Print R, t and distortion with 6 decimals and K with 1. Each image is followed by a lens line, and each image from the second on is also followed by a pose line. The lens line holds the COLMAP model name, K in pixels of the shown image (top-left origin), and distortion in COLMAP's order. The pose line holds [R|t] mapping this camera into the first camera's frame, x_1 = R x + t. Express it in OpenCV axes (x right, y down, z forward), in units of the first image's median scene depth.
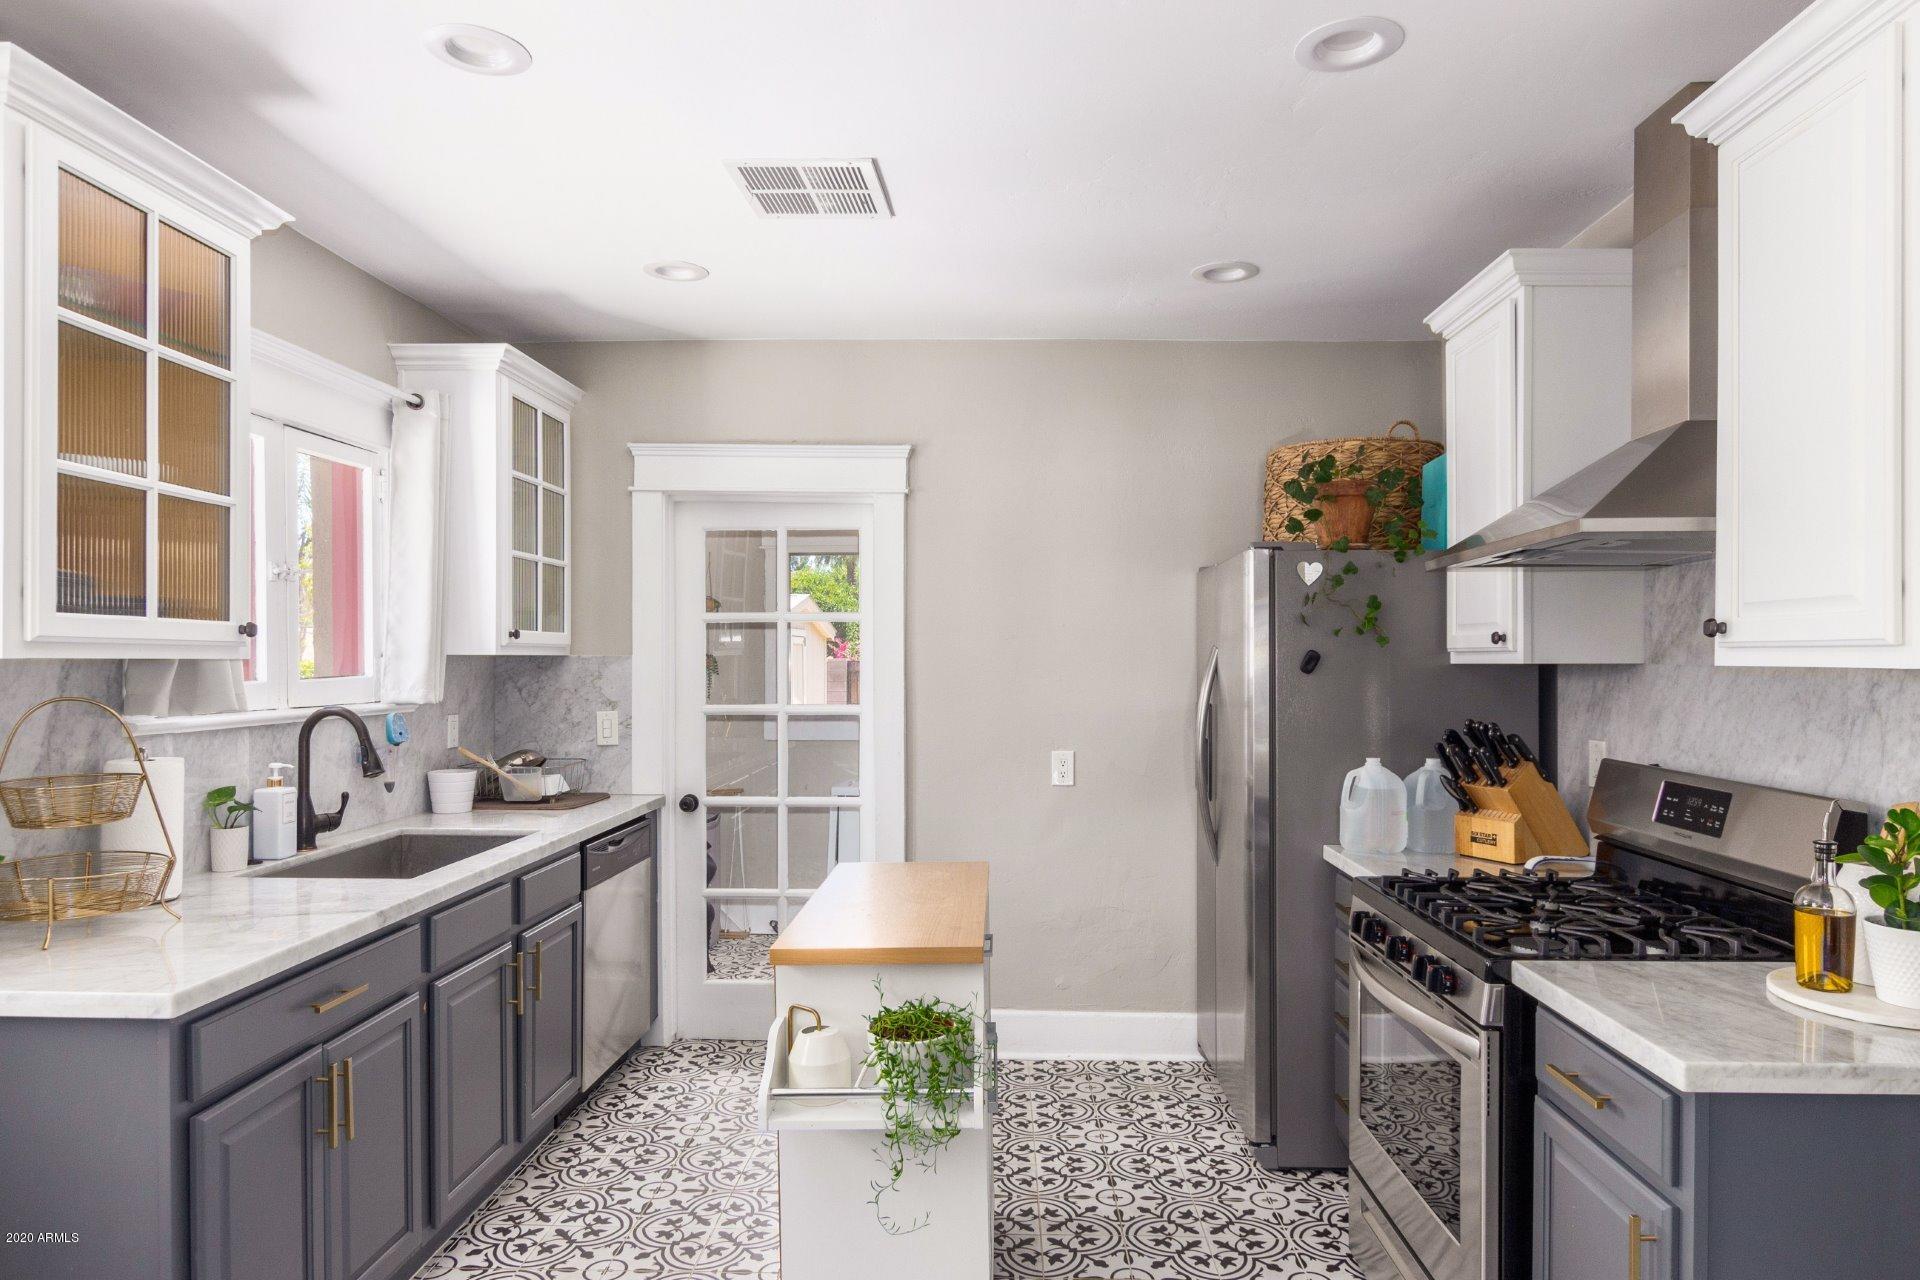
lens RADIAL K [[1159.4, 0, 962.0], [0, 1159.4, 657.8], [0, 0, 1]] dist [0.002859, 0.001795]
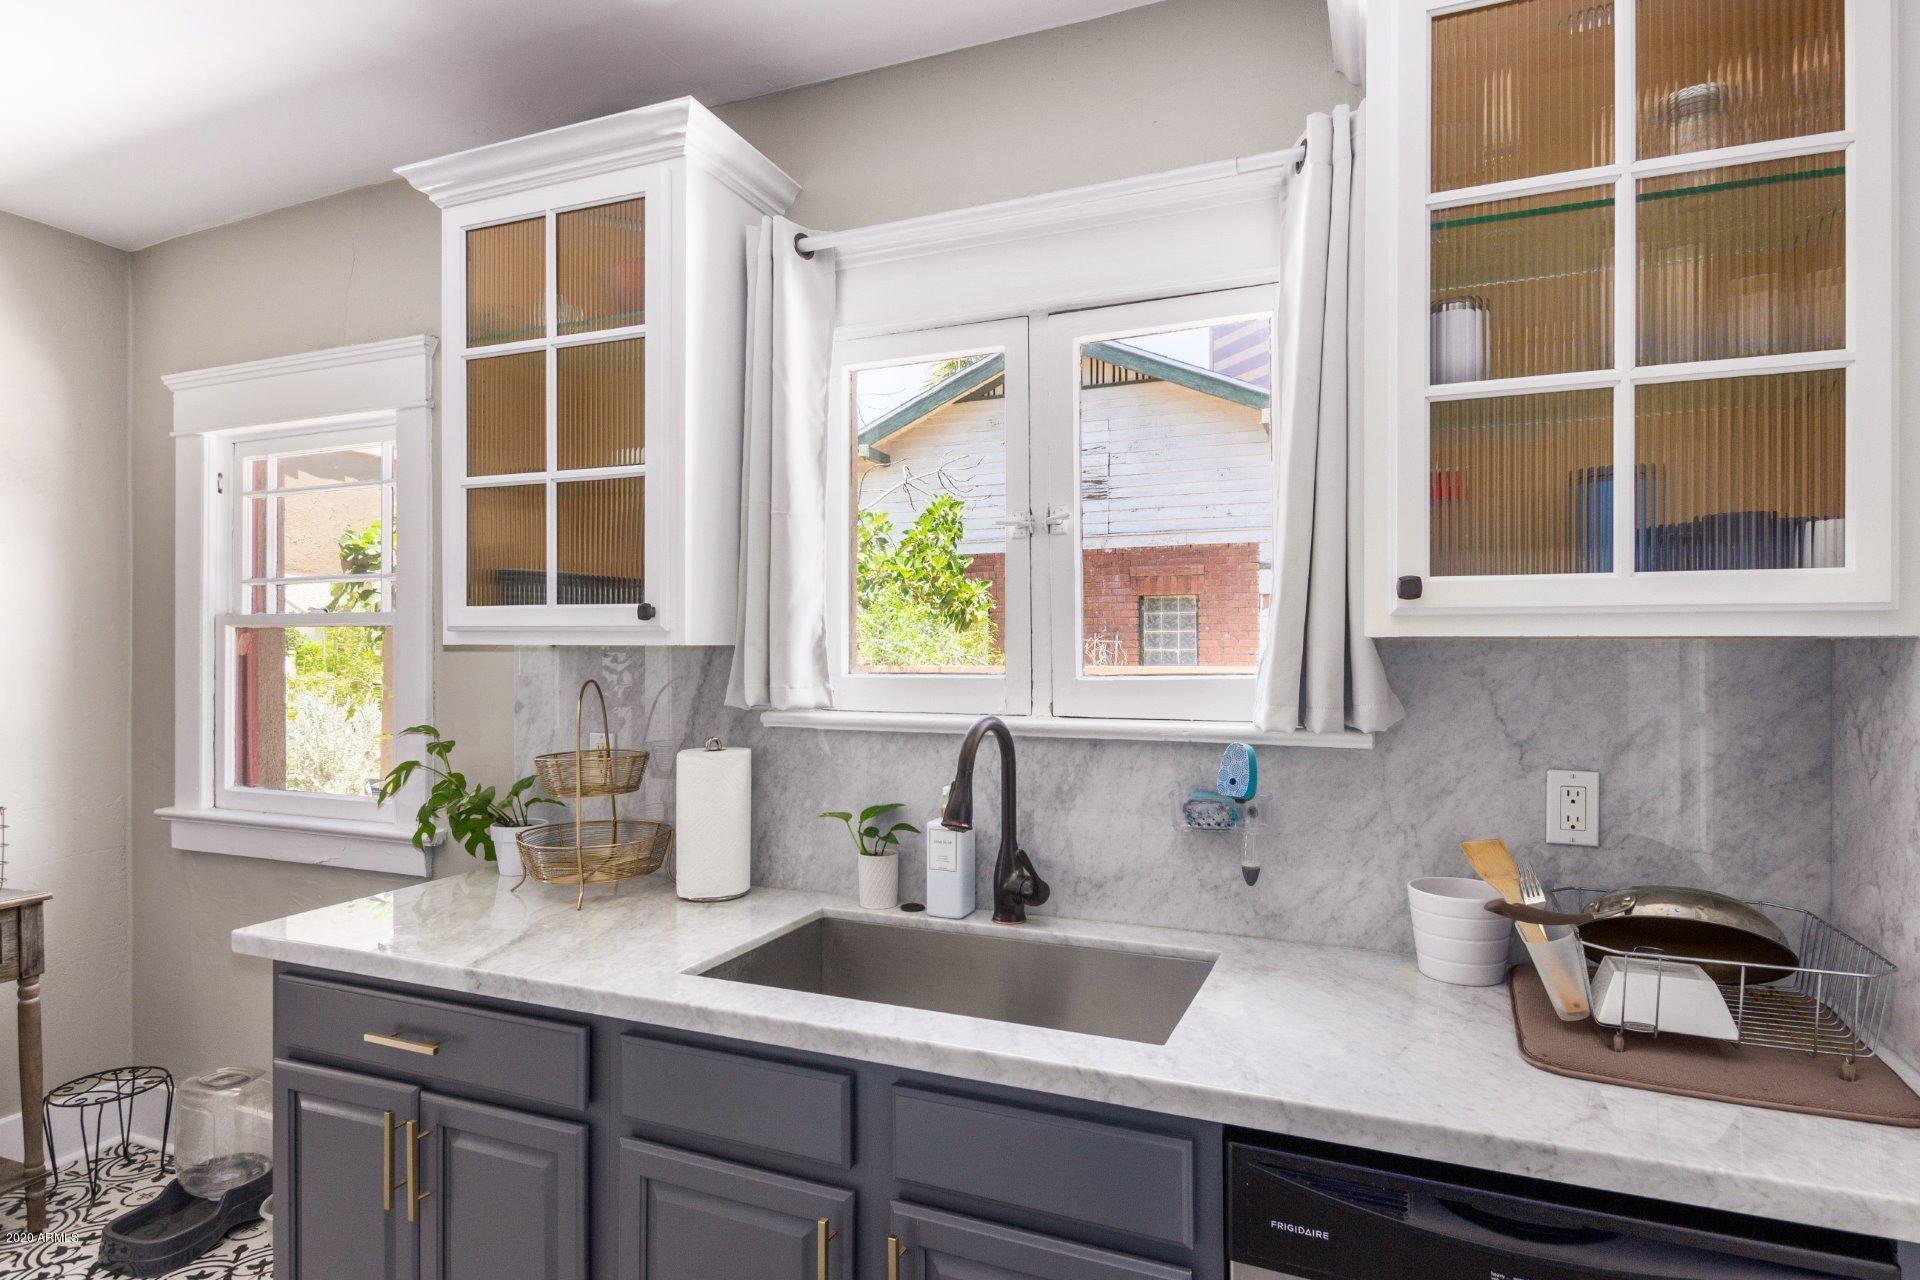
lens RADIAL K [[1130.0, 0, 958.6], [0, 1130.0, 625.3], [0, 0, 1]] dist [0.005327, 0.000307]
pose [[-0.372257, -0.003156, -0.928124, 0.065316], [0.006153, 0.999964, -0.005868, -0.006530], [0.928109, -0.007895, -0.372224, 1.193994]]
